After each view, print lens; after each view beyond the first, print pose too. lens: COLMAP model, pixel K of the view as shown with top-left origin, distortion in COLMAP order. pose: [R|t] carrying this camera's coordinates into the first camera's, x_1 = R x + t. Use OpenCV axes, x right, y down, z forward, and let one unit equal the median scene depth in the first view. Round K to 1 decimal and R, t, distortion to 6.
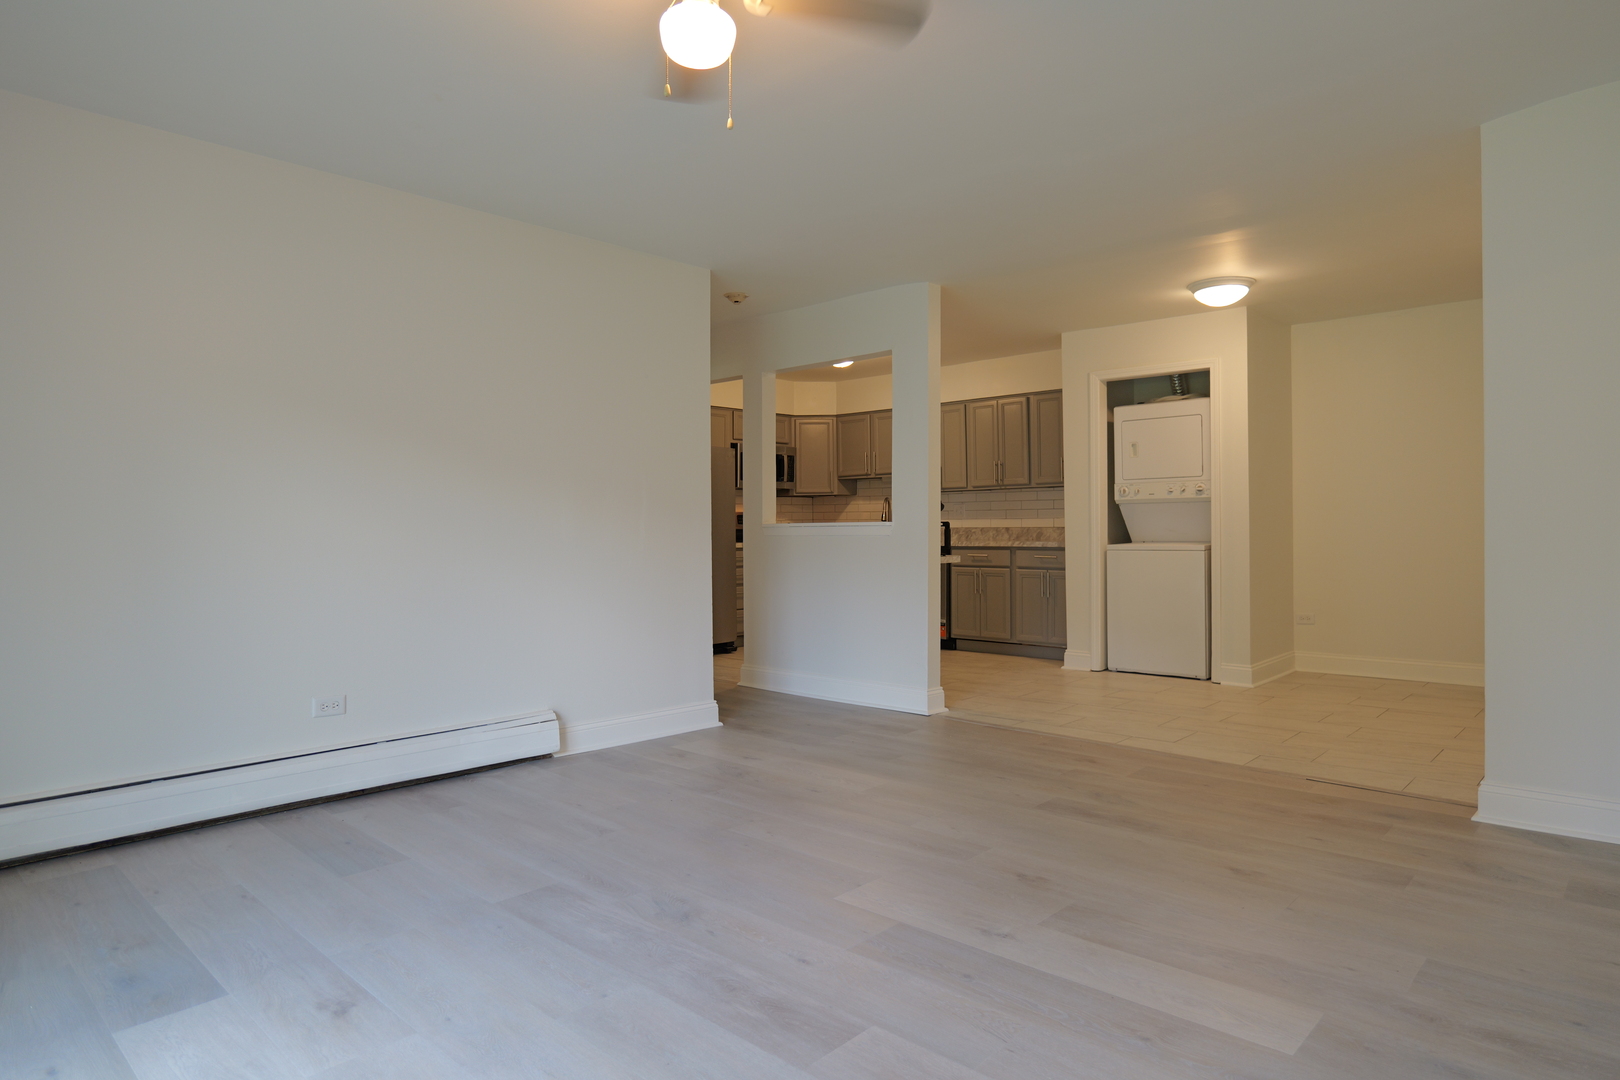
lens RADIAL K [[943.0, 0, 819.8], [0, 943.0, 534.9], [0, 0, 1]] dist [-0.032192, 0.019375]
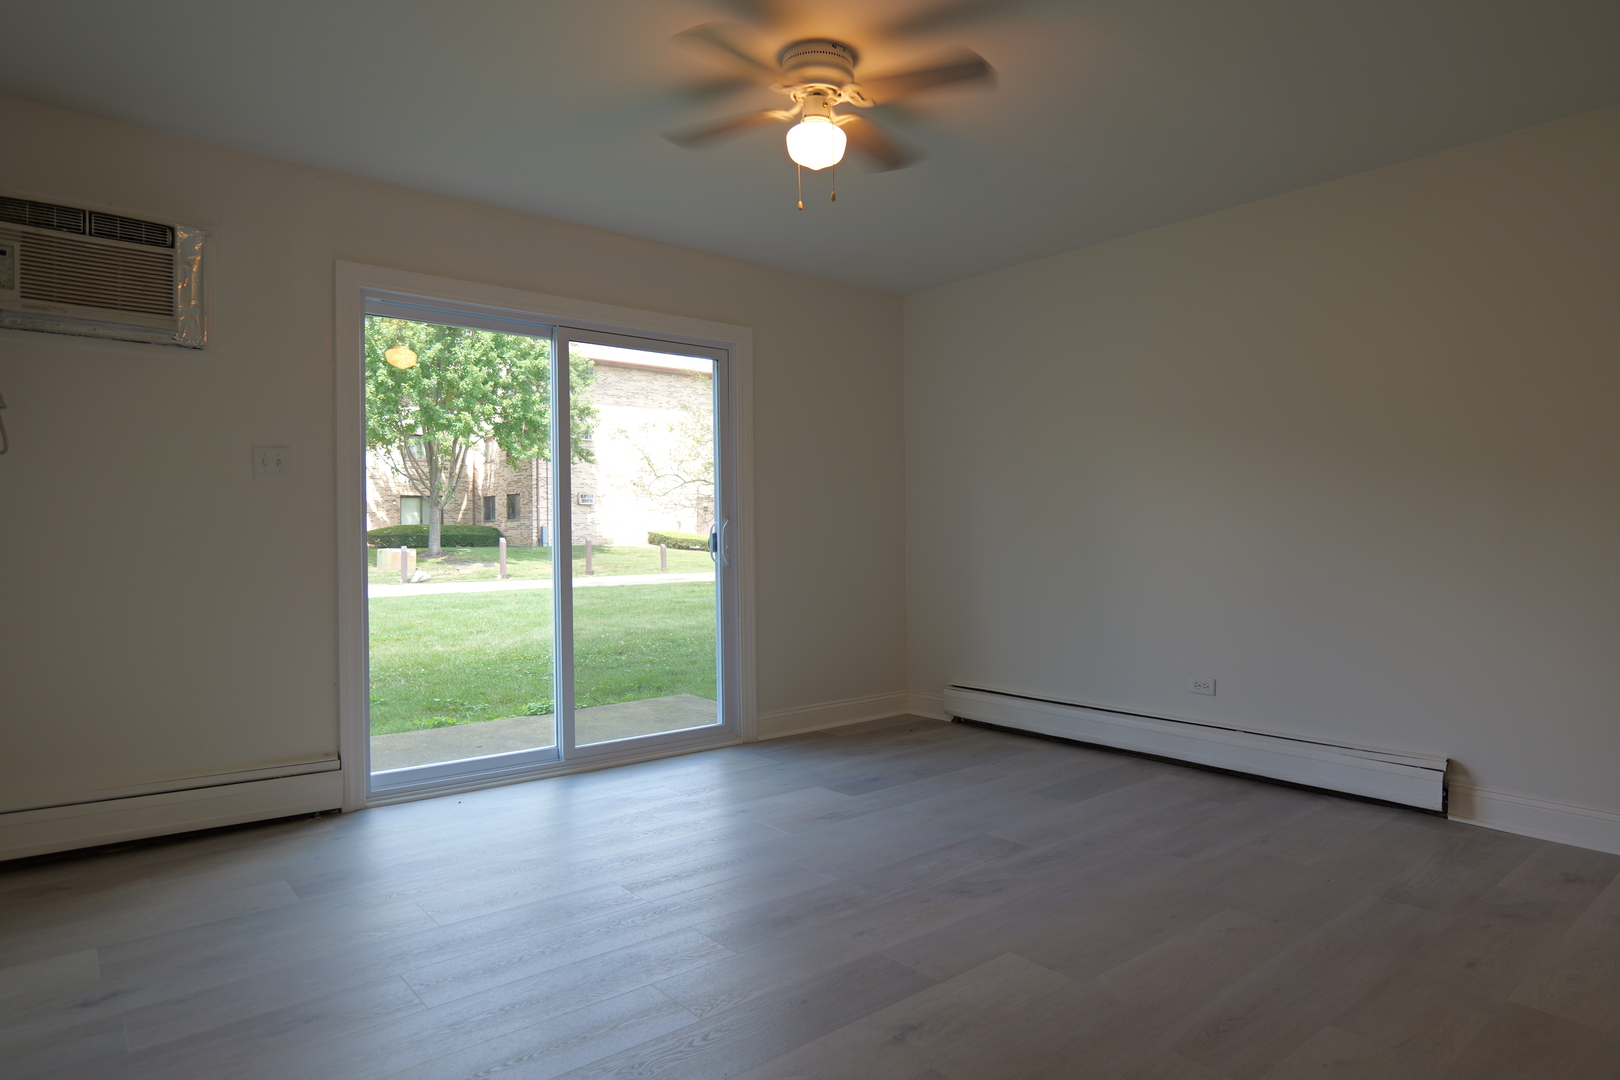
lens RADIAL K [[943.0, 0, 819.8], [0, 943.0, 534.9], [0, 0, 1]] dist [-0.032192, 0.019375]
pose [[-0.122420, 0.012005, -0.992406, 0.788416], [-0.002311, 0.999921, 0.012381, -0.016032], [0.992476, 0.003809, -0.122382, 0.804475]]
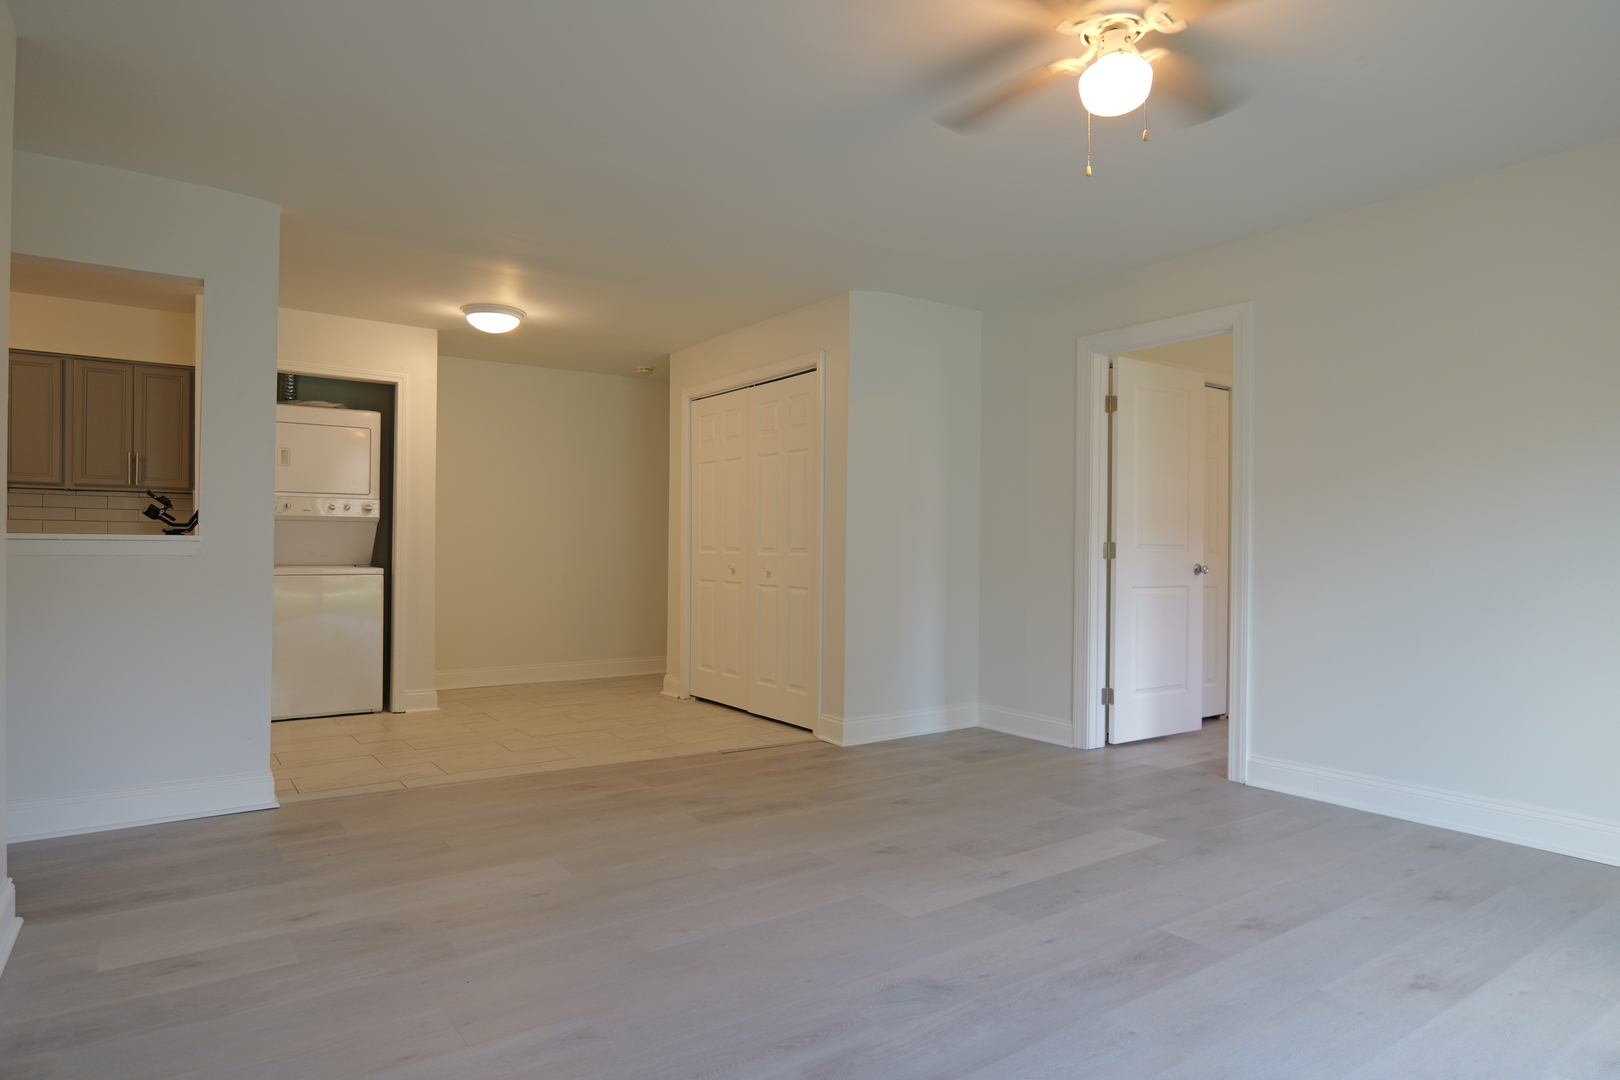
lens RADIAL K [[936.9, 0, 818.9], [0, 936.9, 558.7], [0, 0, 1]] dist [-0.031450, 0.000937]
pose [[0.201513, 0.001493, 0.979485, -0.848253], [-0.001437, 0.999998, -0.001229, 0.004602], [-0.979485, -0.001160, 0.201514, 0.775325]]
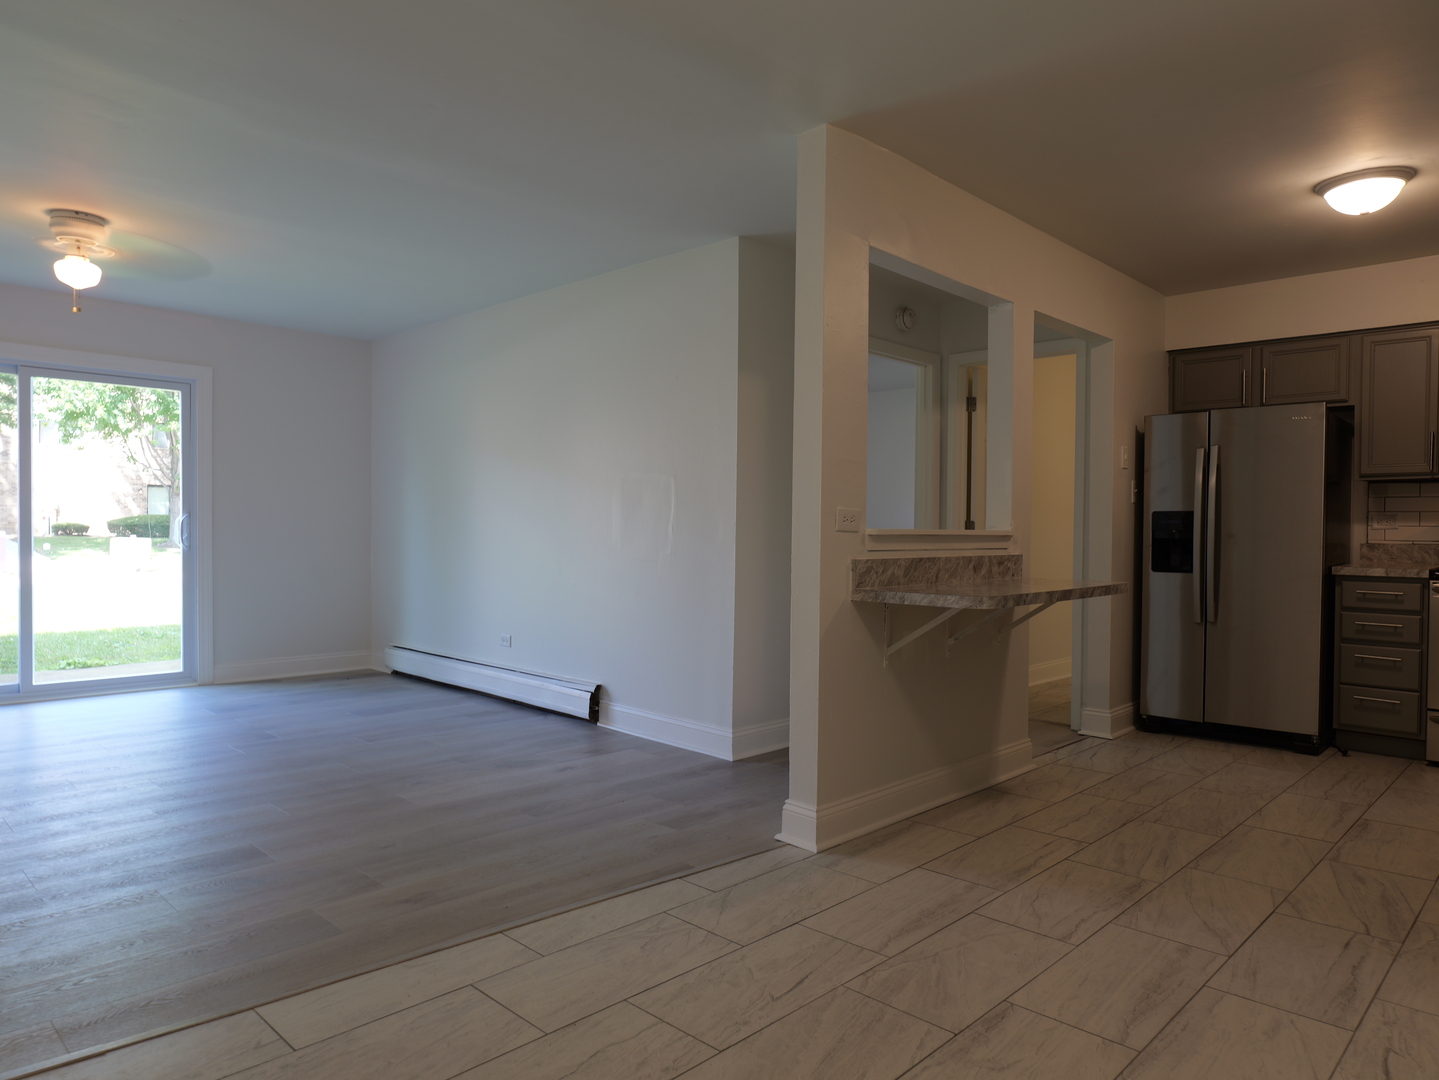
lens RADIAL K [[942.5, 0, 730.3], [0, 942.5, 534.9], [0, 0, 1]] dist [-0.031203, 0.019140]
pose [[-0.017508, 0.013863, -0.999751, 1.248629], [-0.018567, 0.999727, 0.014188, -0.028579], [0.999674, 0.018811, -0.017246, 1.667654]]
